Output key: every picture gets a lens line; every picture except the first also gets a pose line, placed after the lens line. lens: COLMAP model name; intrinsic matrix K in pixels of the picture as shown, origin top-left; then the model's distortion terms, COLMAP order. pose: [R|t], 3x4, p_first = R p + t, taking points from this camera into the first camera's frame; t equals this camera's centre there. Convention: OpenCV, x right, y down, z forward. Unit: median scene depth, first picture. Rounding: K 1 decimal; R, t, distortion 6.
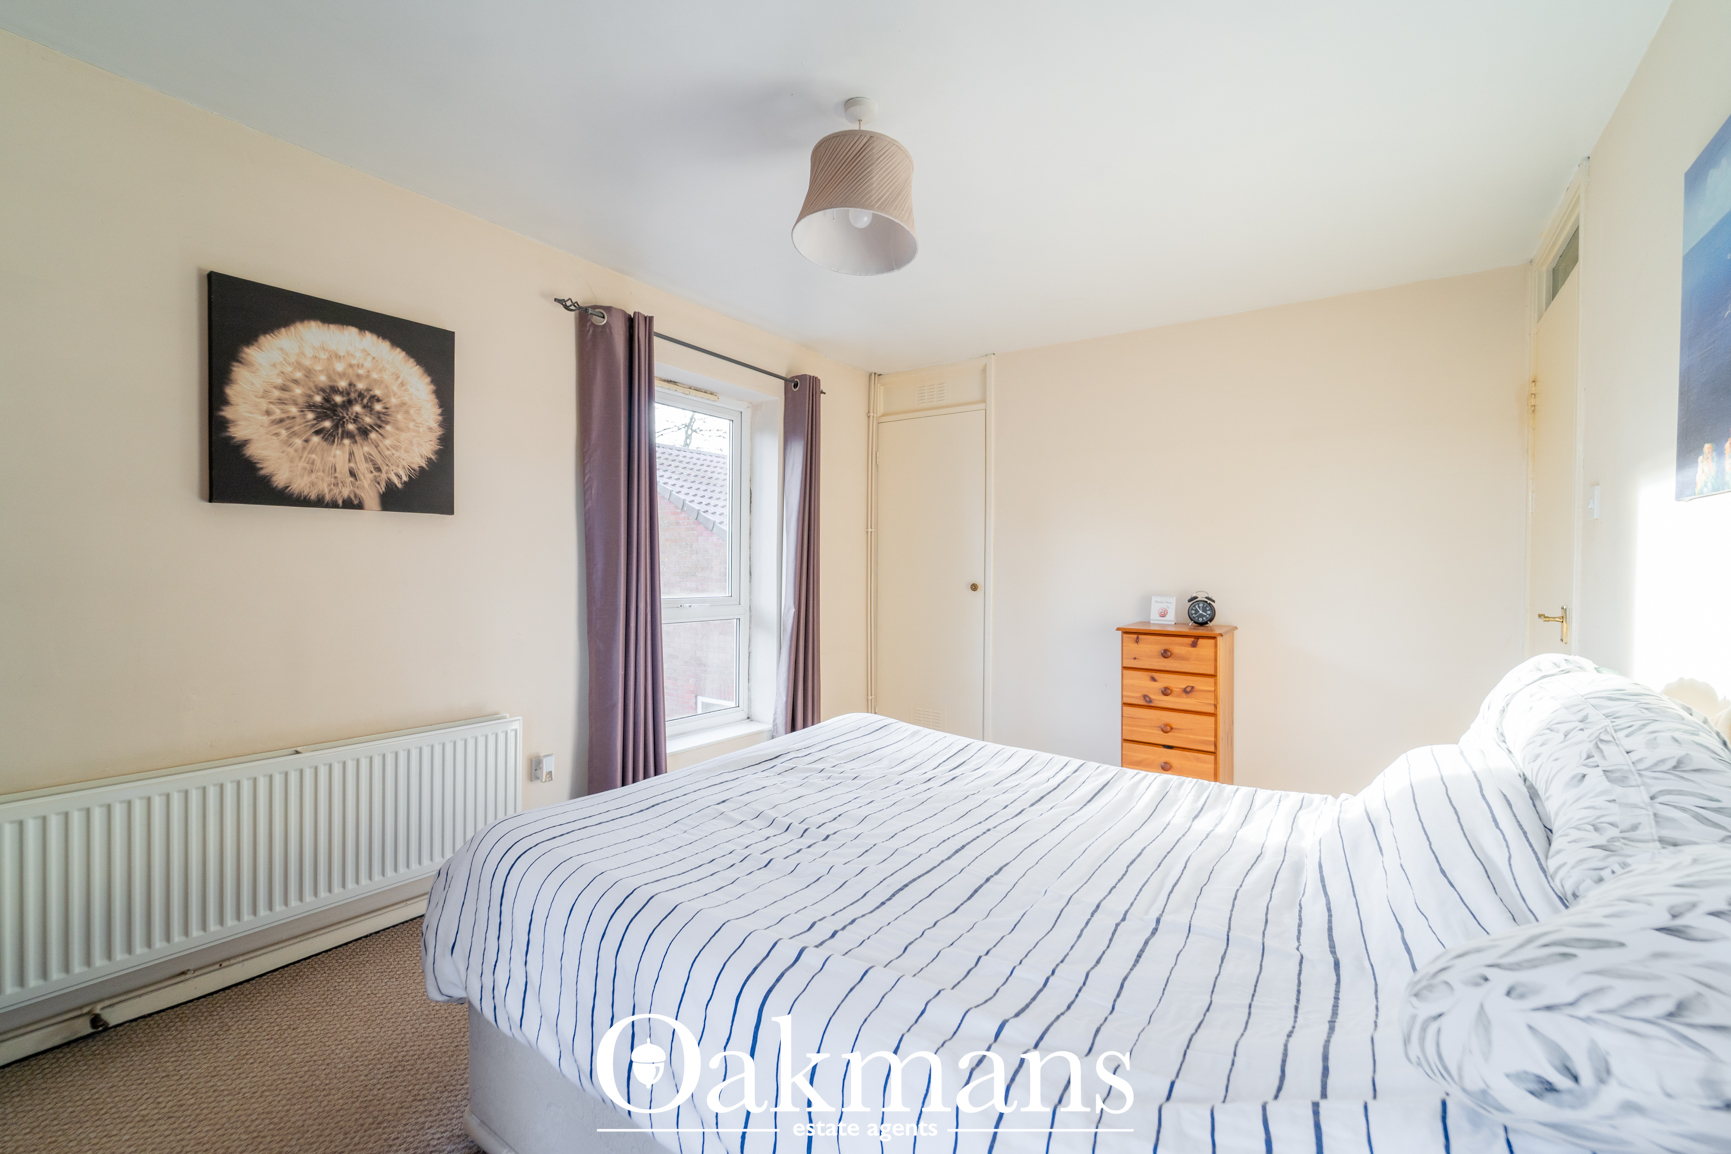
lens RADIAL K [[700.6, 0, 869.7], [0, 700.6, 572.2], [0, 0, 1]] dist [0.003209, -0.002522]
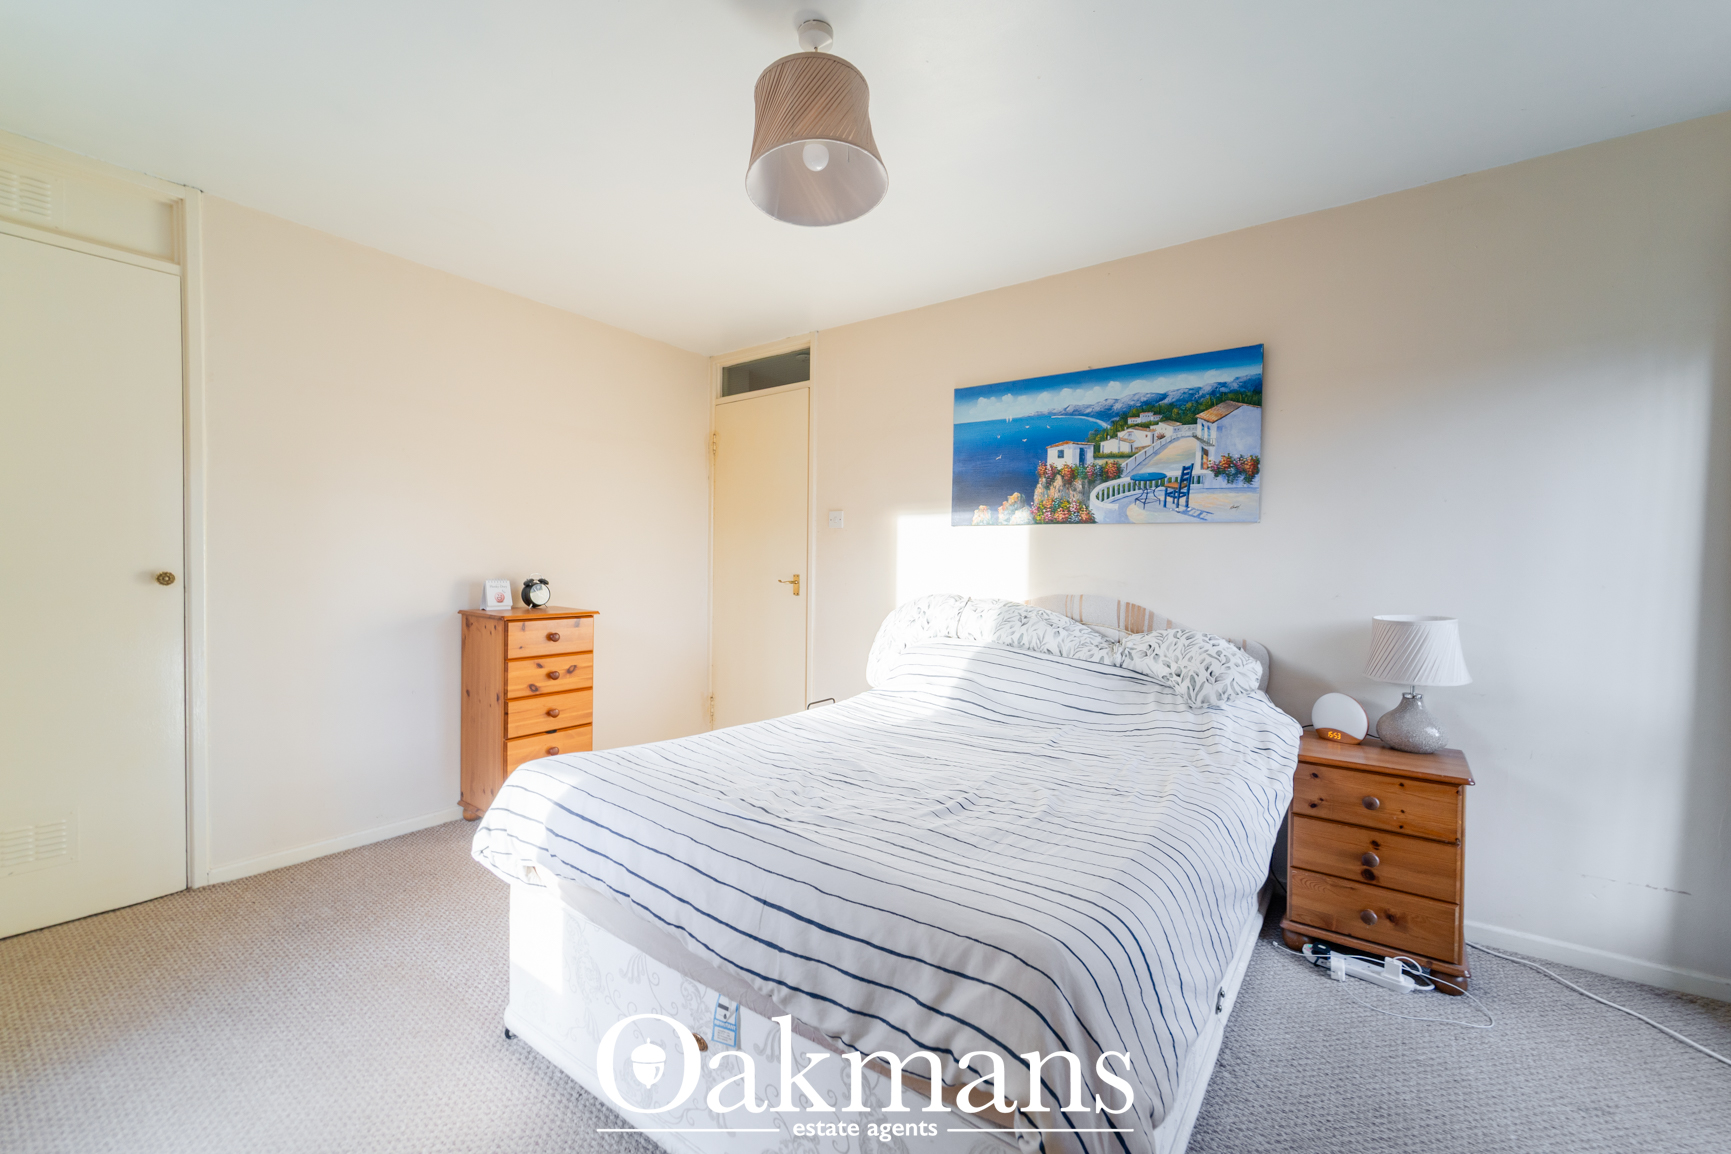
lens RADIAL K [[700.6, 0, 869.7], [0, 700.6, 572.2], [0, 0, 1]] dist [0.003209, -0.002522]
pose [[0.025914, -0.019465, 0.999475, -0.344604], [-0.001639, 0.999808, 0.019514, 0.003380], [-0.999663, -0.002144, 0.025877, 0.336097]]
